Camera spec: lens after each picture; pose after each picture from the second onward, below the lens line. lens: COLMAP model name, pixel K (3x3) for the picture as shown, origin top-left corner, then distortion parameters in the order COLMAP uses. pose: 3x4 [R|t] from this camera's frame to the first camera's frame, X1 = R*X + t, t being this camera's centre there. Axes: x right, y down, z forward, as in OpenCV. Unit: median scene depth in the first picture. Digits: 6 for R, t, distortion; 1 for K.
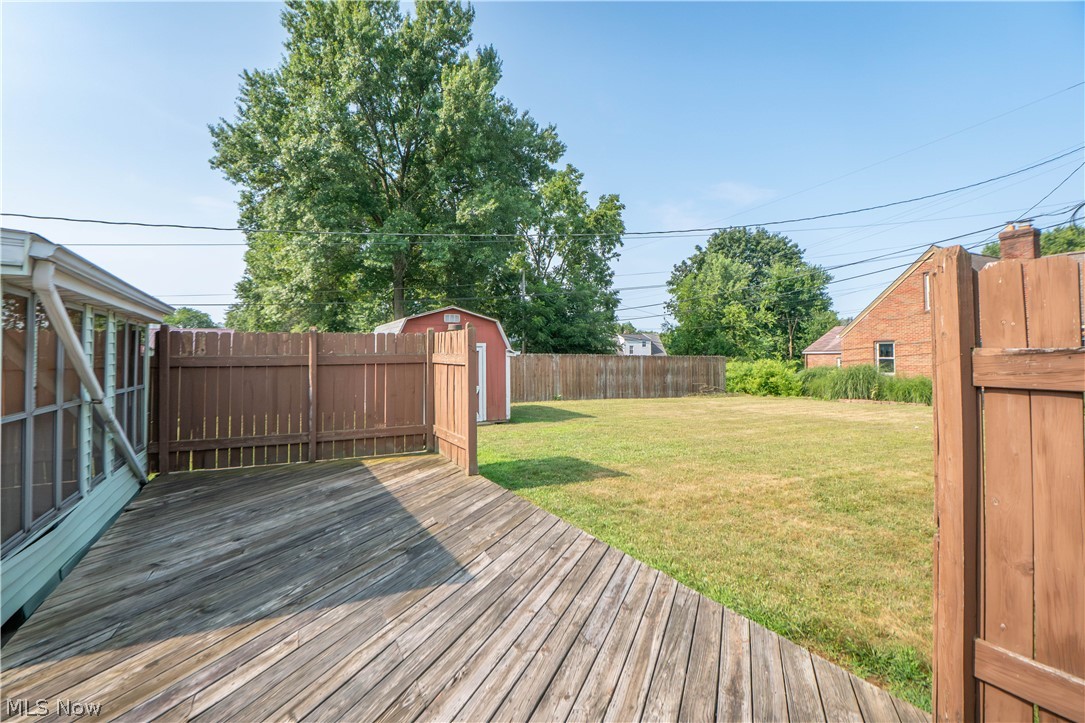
lens RADIAL K [[545.3, 0, 542.4], [0, 545.3, 349.5], [0, 0, 1]] dist [-0.037126, 0.008925]
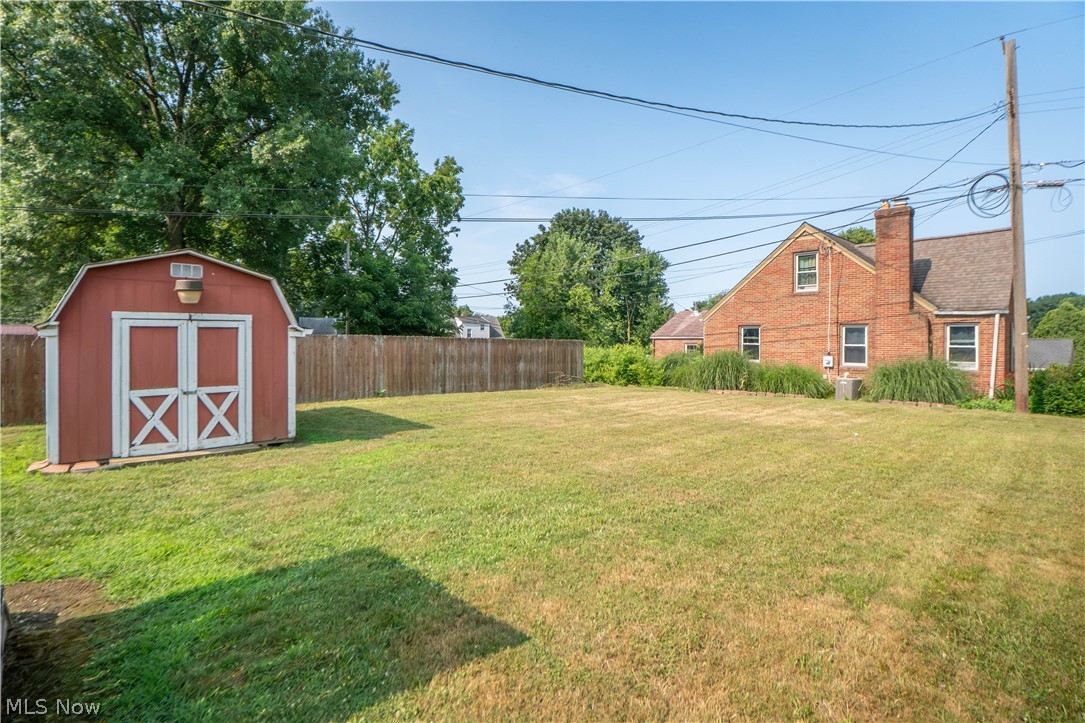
lens RADIAL K [[536.3, 0, 537.7], [0, 536.3, 340.4], [0, 0, 1]] dist [-0.043362, 0.008610]
pose [[0.956742, 0.008870, 0.290801, 0.011085], [-0.012582, 0.999861, 0.010895, 0.002374], [-0.290664, -0.014082, 0.956721, 0.124331]]
